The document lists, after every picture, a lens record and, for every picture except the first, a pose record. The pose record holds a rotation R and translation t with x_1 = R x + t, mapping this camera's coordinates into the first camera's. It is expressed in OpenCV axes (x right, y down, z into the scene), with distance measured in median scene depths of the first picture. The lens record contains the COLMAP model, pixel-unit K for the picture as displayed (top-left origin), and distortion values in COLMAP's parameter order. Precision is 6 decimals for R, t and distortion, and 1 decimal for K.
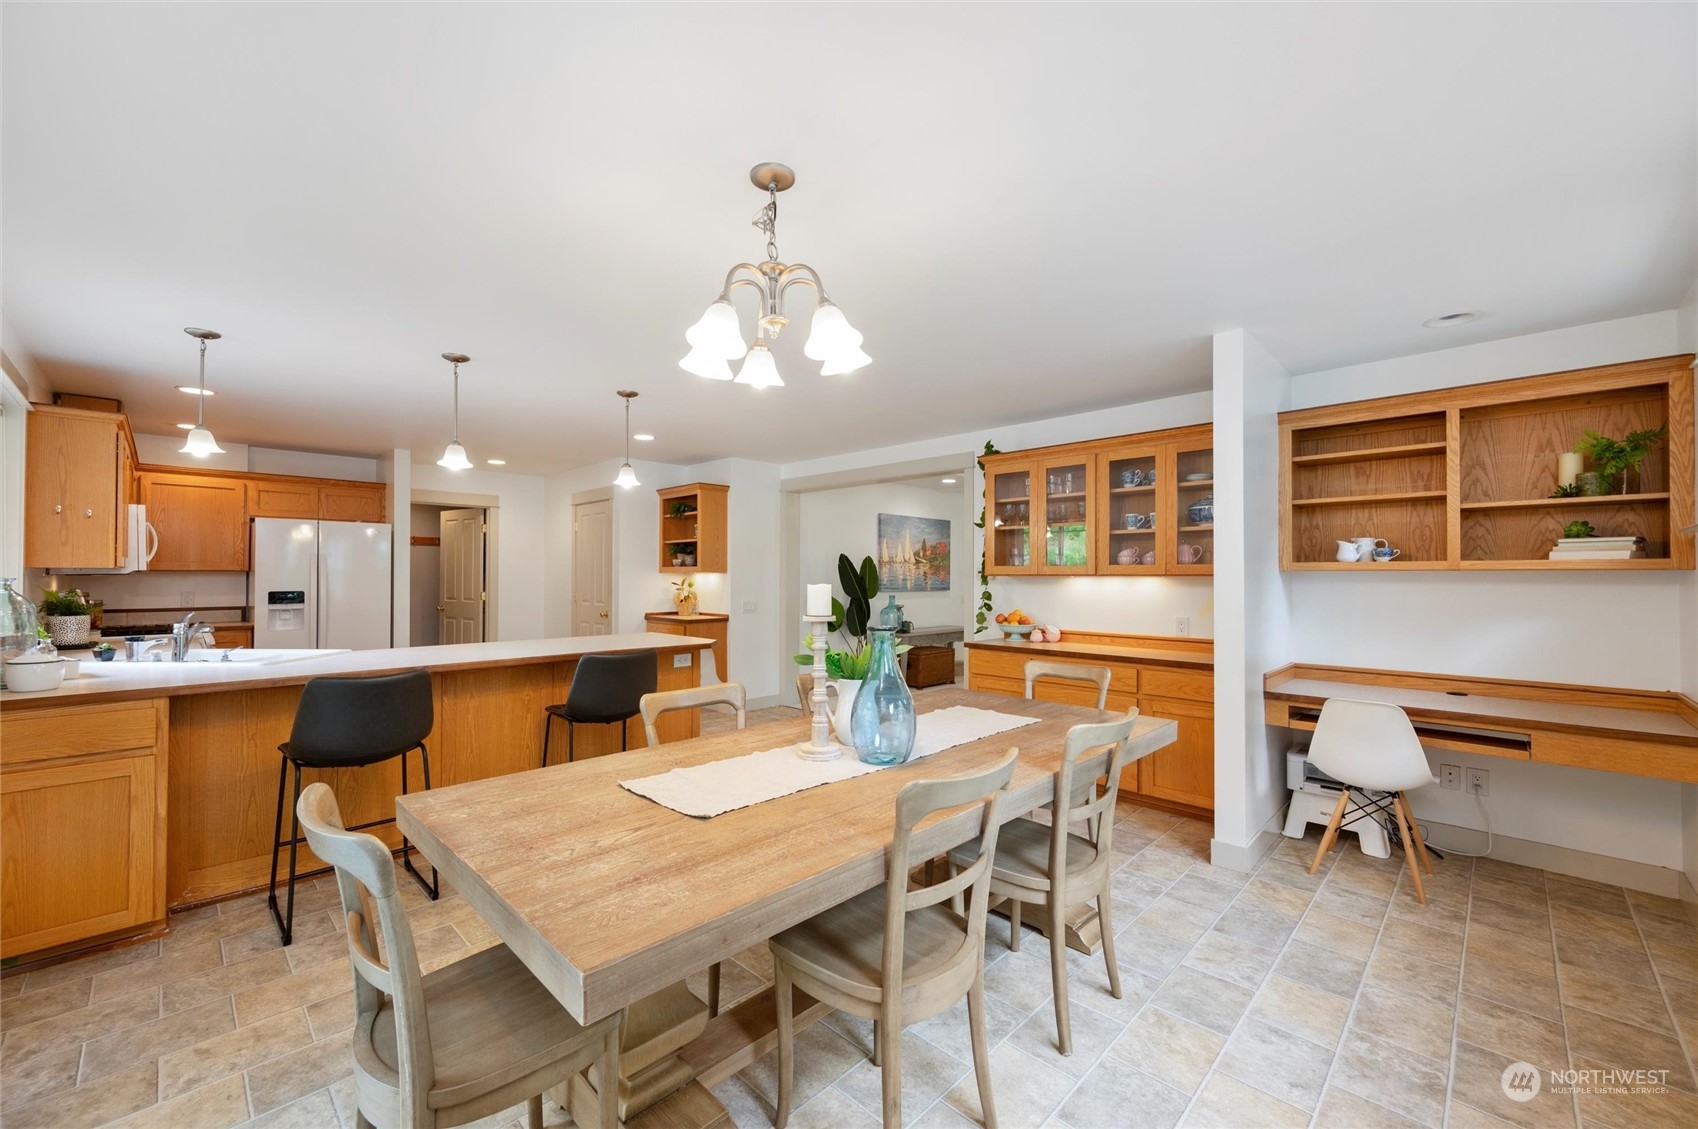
lens RADIAL K [[668.2, 0, 849.0], [0, 668.2, 564.5], [0, 0, 1]] dist [-0.011016, 0.000091]
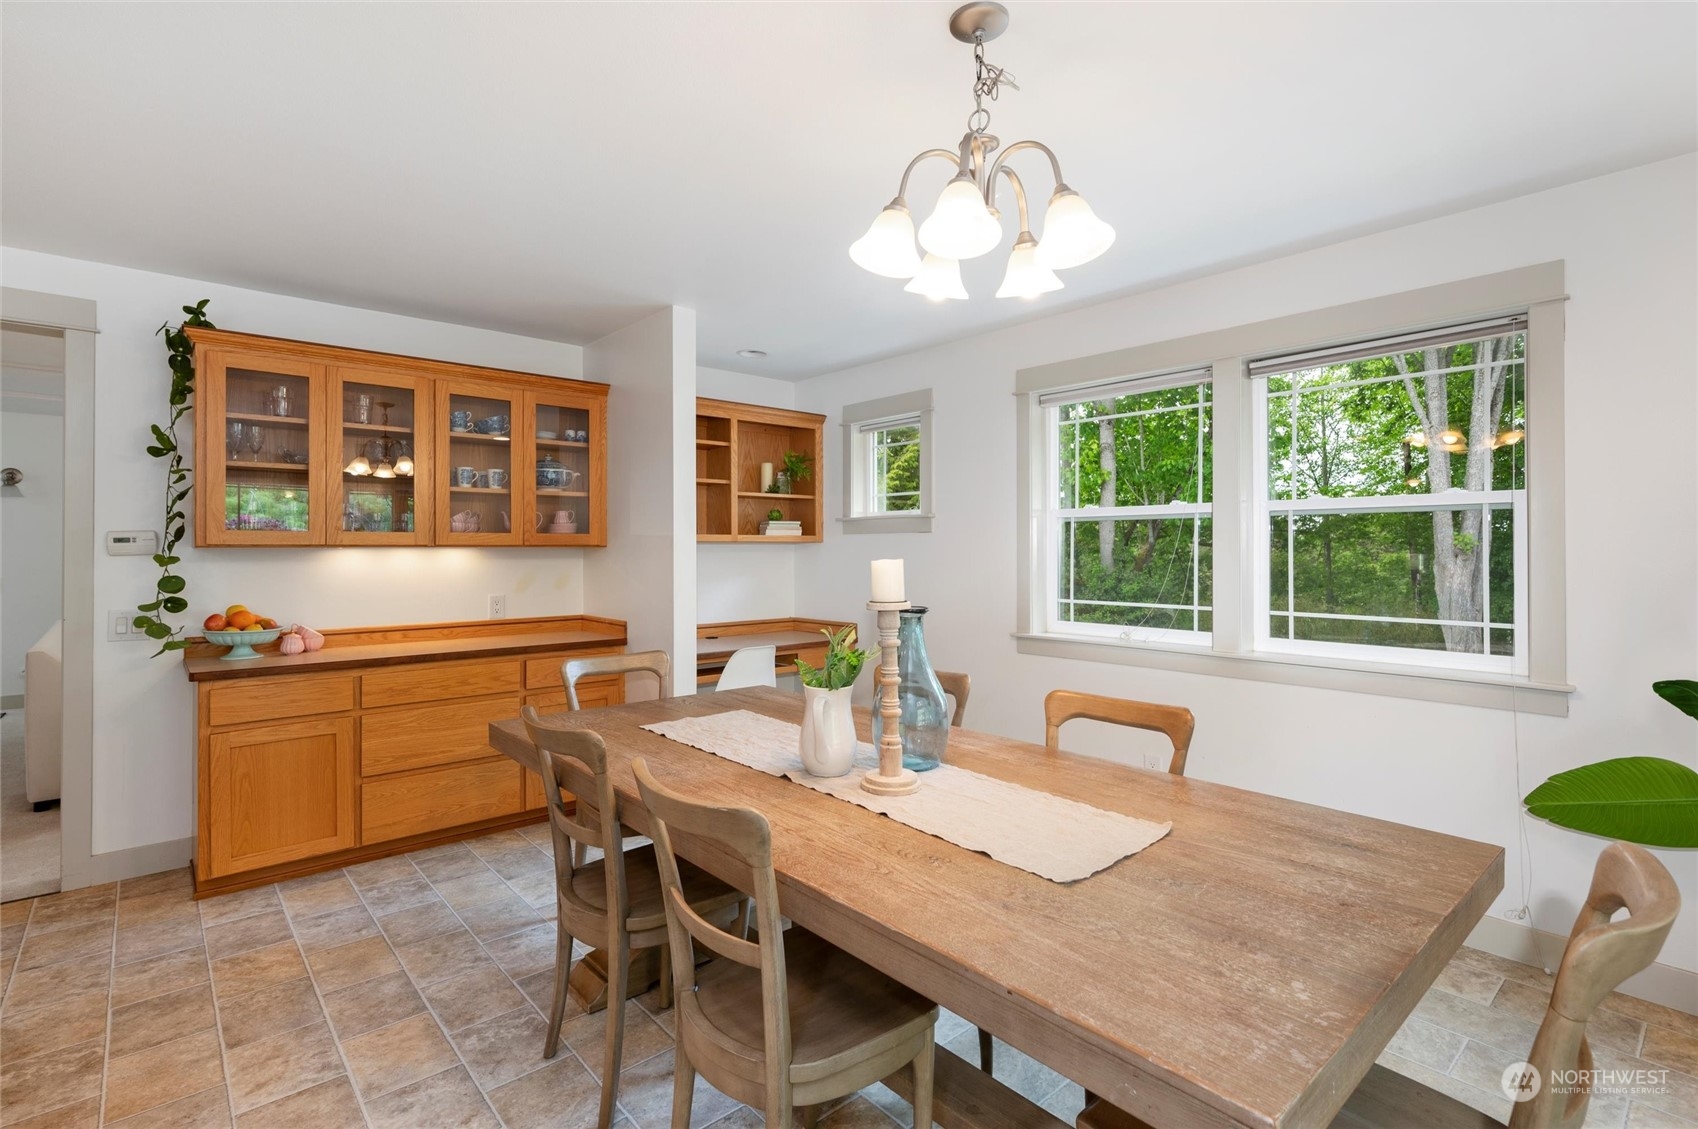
lens RADIAL K [[792.9, 0, 849.2], [0, 792.9, 498.9], [0, 0, 1]] dist [0.033050, -0.013407]
pose [[0.072338, 0.055419, 0.995839, -0.443628], [-0.020103, 0.998333, -0.054098, 0.003231], [-0.997178, -0.016106, 0.073332, 0.451324]]
